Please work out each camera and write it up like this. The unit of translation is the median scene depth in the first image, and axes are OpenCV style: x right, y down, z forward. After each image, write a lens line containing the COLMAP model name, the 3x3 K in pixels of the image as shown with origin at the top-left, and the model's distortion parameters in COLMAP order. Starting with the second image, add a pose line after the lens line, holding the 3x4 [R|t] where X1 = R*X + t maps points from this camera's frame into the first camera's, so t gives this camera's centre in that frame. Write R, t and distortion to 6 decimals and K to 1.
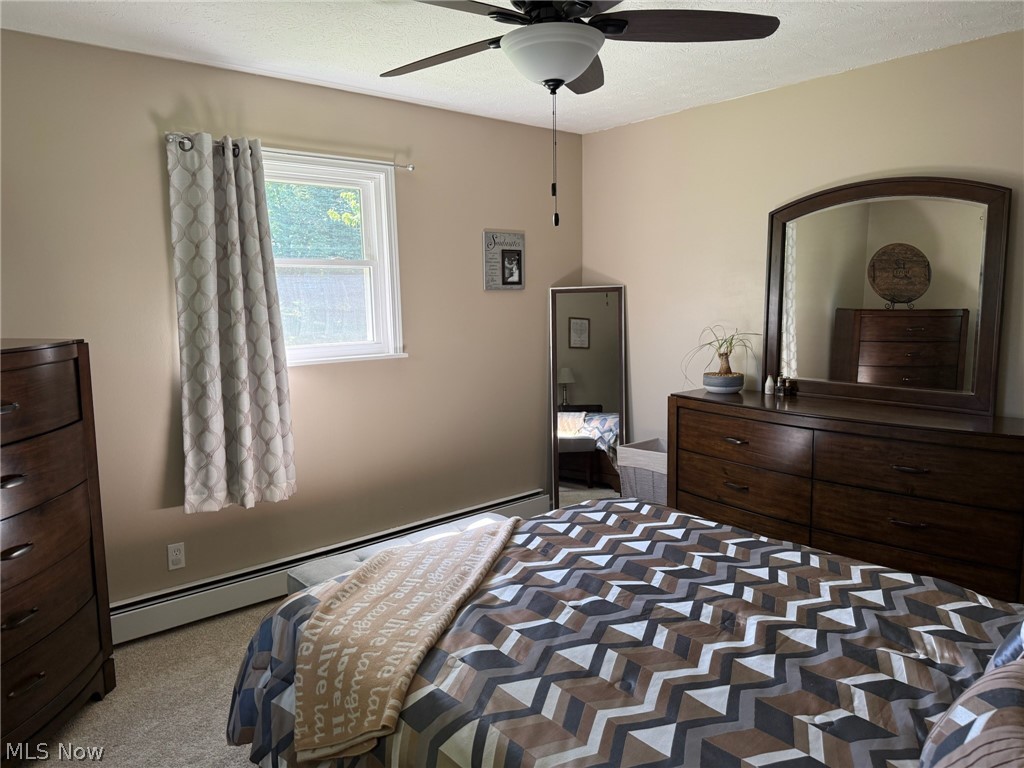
lens RADIAL K [[702.6, 0, 511.6], [0, 702.6, 403.0], [0, 0, 1]] dist [0.002778, 0.000426]
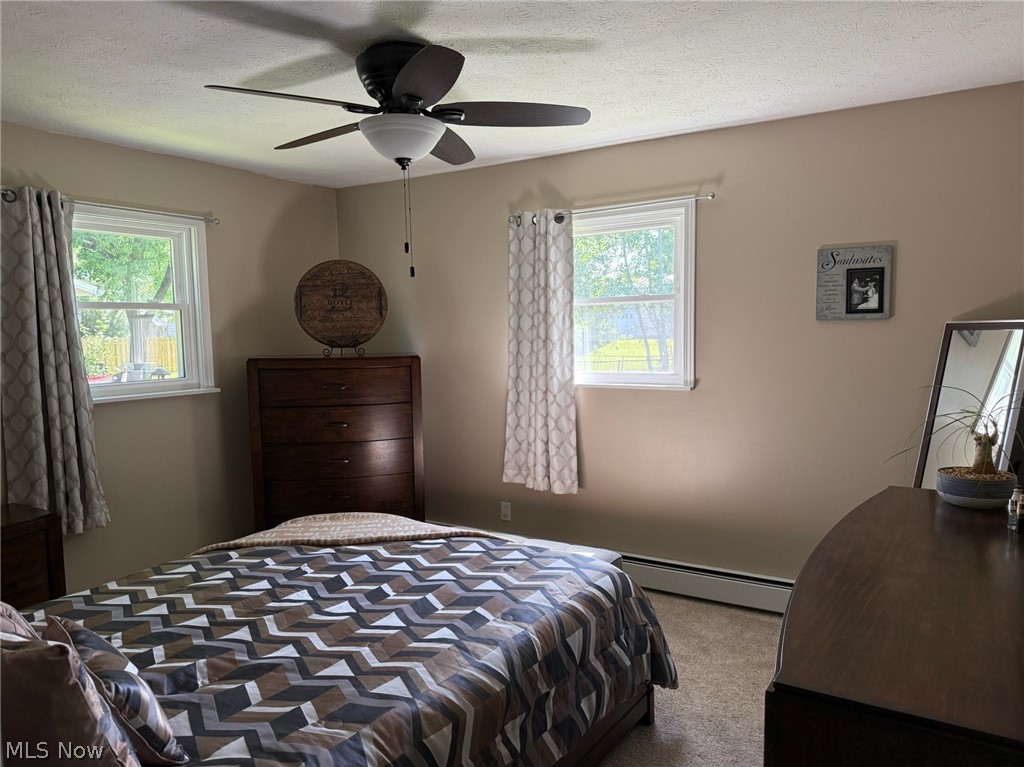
lens RADIAL K [[736.7, 0, 512.0], [0, 736.7, 383.5], [0, 0, 1]] dist [0.025774, -0.002674]
pose [[0.298751, 0.078072, -0.951132, 0.922878], [-0.135901, 0.989971, 0.038573, -0.099792], [0.944605, 0.117736, 0.306365, 0.558143]]
